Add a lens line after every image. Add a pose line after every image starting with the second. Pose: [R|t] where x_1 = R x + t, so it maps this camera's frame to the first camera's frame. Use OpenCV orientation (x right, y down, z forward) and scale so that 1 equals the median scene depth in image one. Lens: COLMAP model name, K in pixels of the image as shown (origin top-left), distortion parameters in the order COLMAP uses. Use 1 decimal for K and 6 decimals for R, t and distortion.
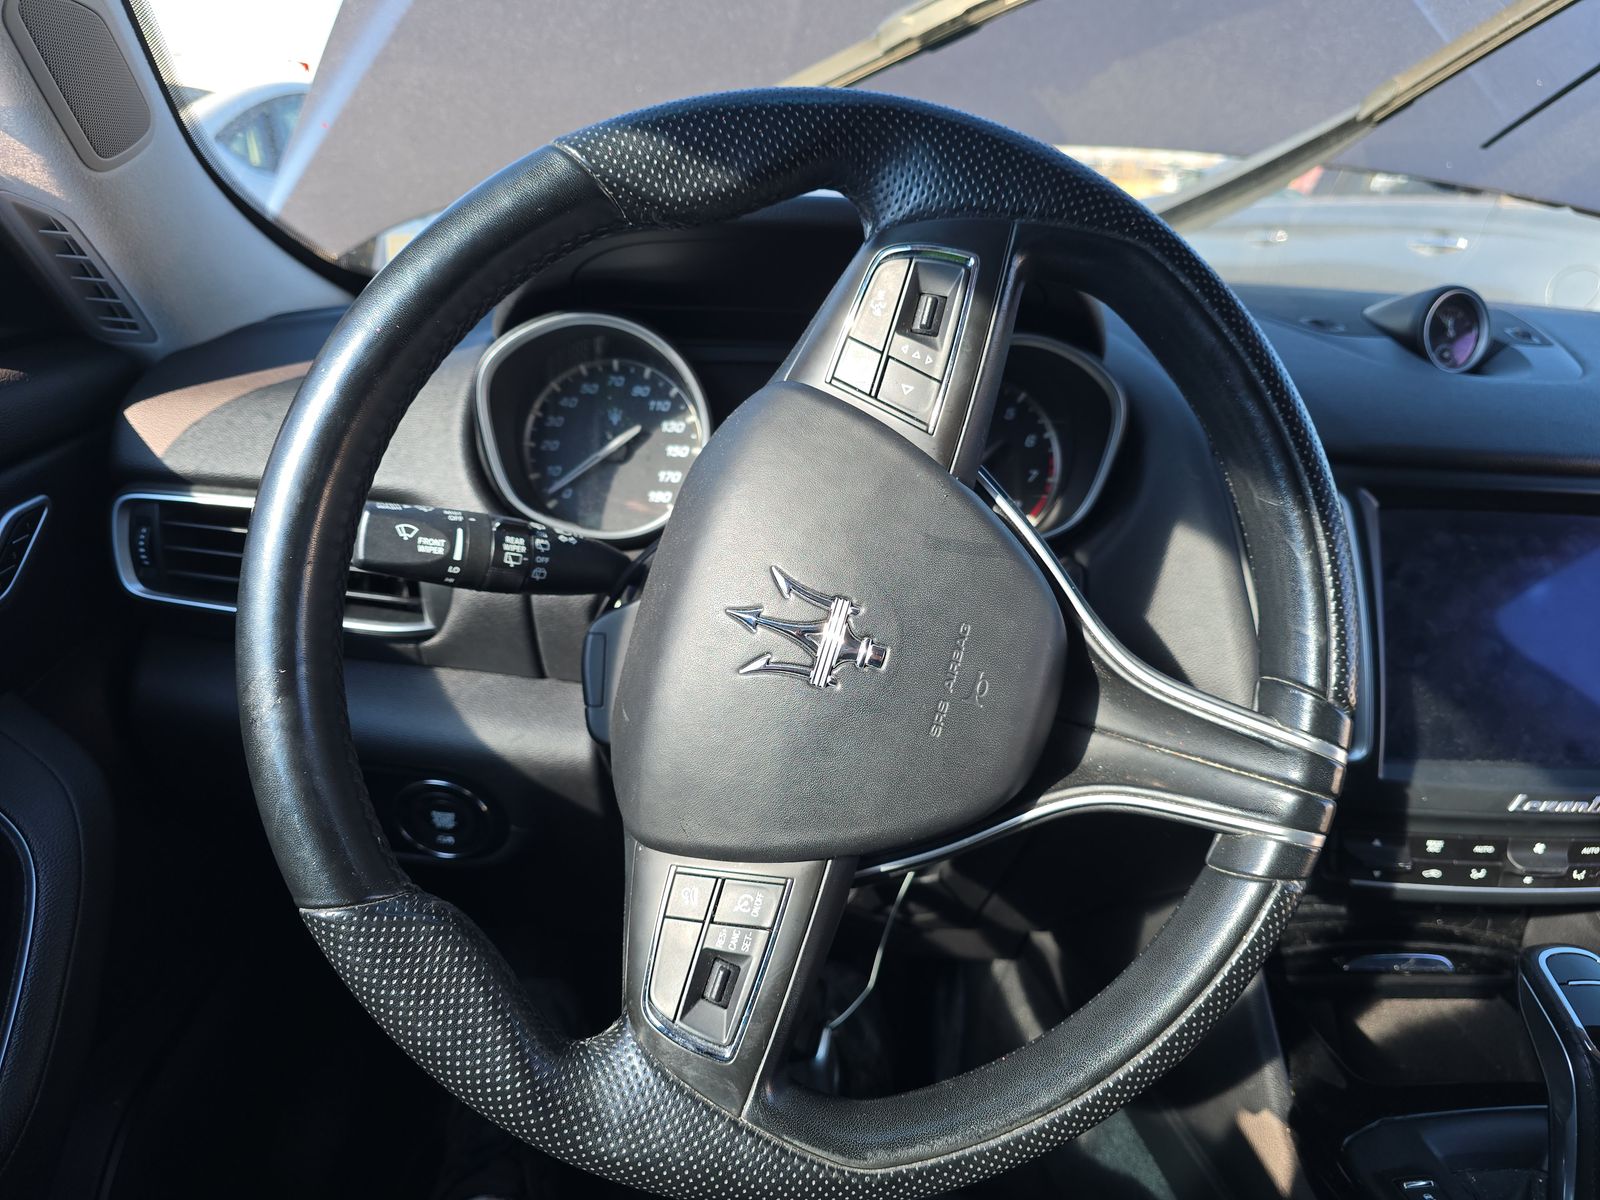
lens RADIAL K [[1081.7, 0, 802.0], [0, 1081.7, 605.6], [0, 0, 1]] dist [0.019313, -0.021775]
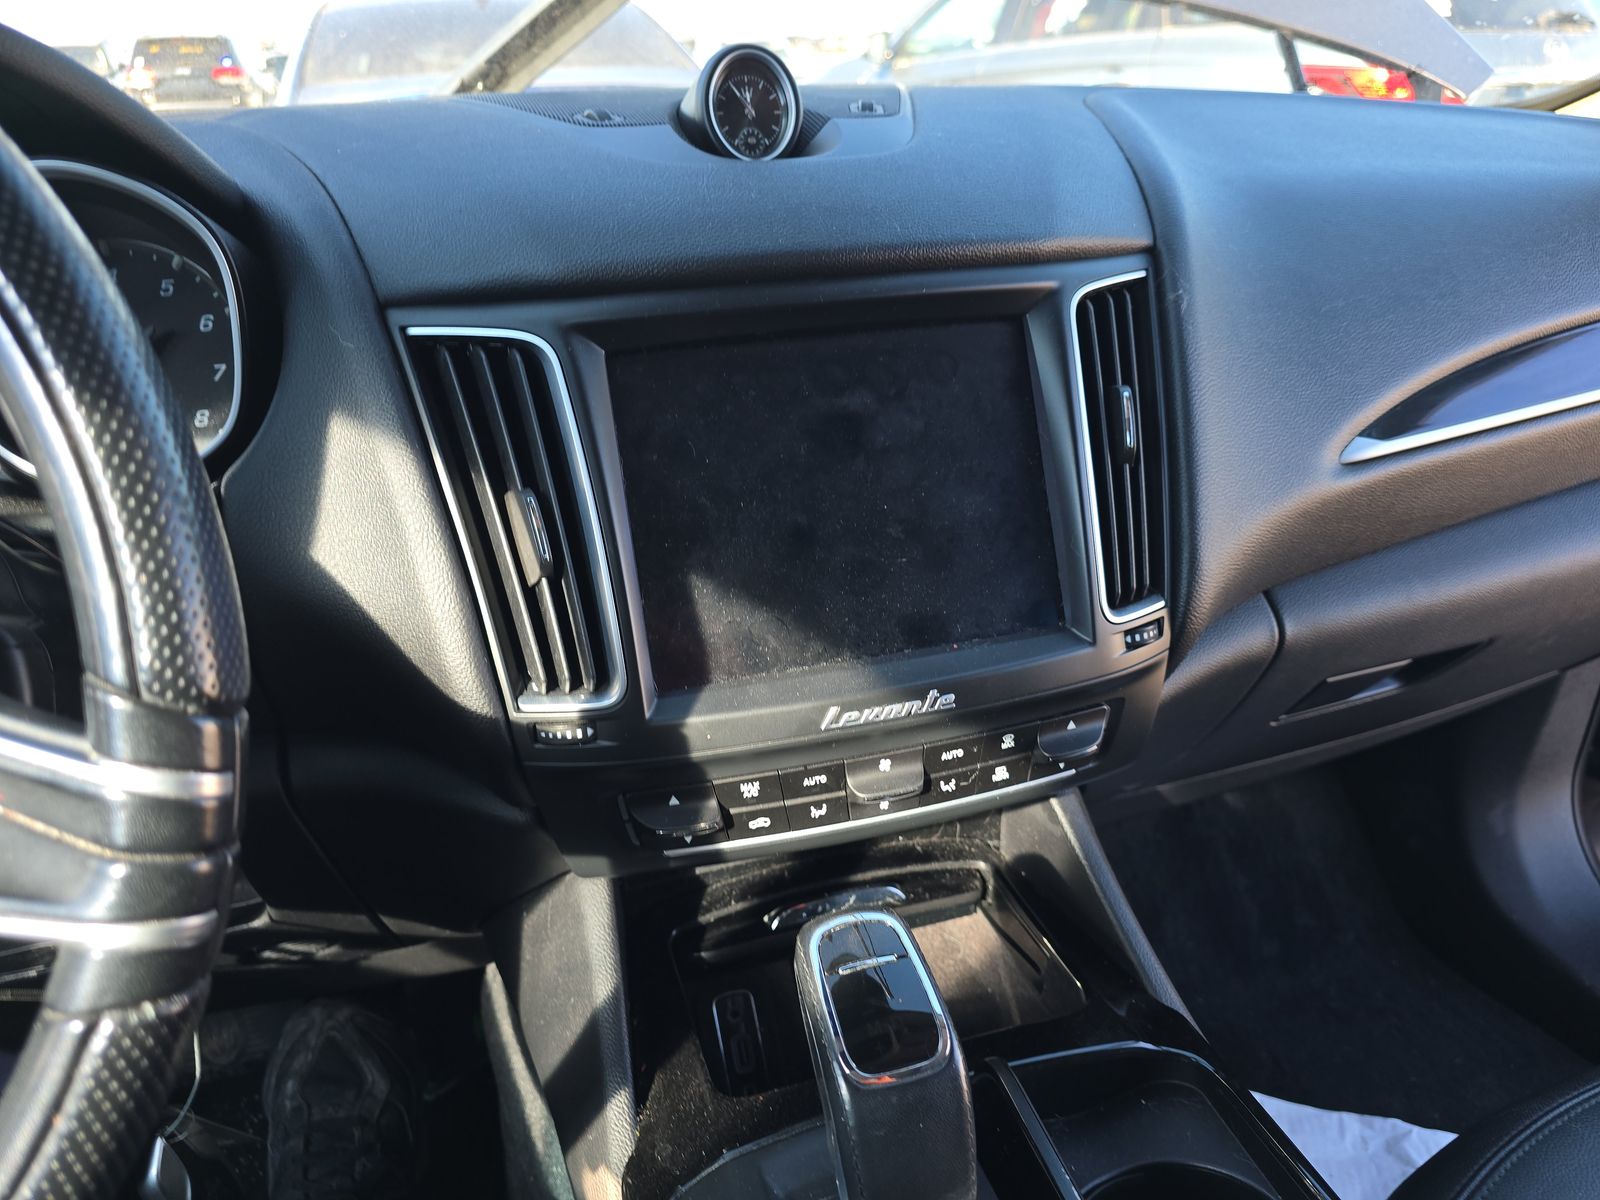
lens RADIAL K [[1081.7, 0, 797.5], [0, 1081.7, 592.0], [0, 0, 1]] dist [0.019313, -0.021775]
pose [[0.972726, -0.169387, 0.158470, 0.513291], [0.157449, 0.983848, 0.085170, 0.025588], [-0.170337, -0.057896, 0.983683, 0.254756]]
